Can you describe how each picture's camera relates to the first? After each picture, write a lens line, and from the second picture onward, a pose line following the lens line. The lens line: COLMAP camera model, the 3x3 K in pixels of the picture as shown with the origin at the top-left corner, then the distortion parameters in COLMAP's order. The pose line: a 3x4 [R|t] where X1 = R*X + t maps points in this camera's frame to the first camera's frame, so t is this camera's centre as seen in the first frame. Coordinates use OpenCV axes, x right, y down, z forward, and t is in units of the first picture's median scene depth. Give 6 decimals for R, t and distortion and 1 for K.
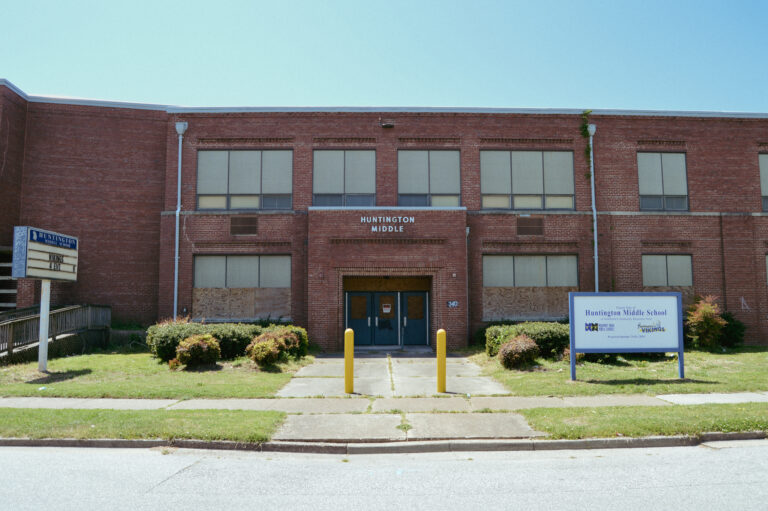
lens RADIAL K [[650.5, 0, 383.6], [0, 650.5, 254.9], [0, 0, 1]] dist [-0.082918, 0.018413]
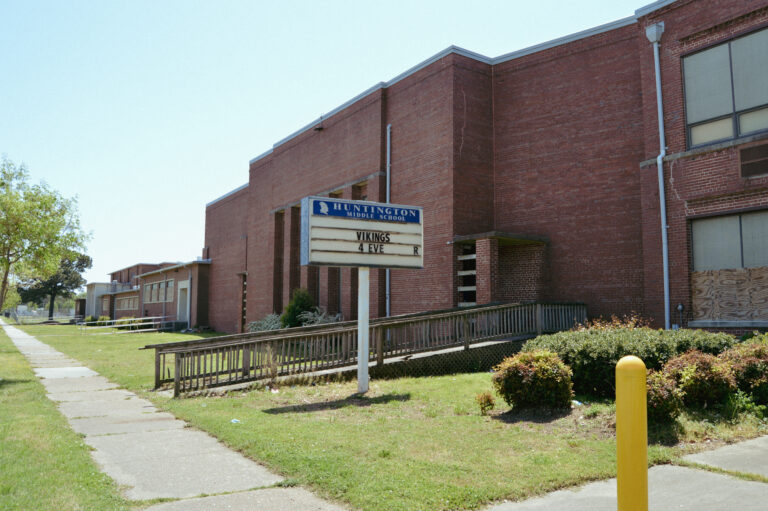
lens RADIAL K [[650.5, 0, 384.4], [0, 650.5, 253.5], [0, 0, 1]] dist [-0.082918, 0.018413]
pose [[0.515299, -0.078520, -0.853406, 0.083132], [0.073004, 0.996196, -0.047576, 0.040517], [0.853895, -0.037786, 0.519071, 0.418962]]
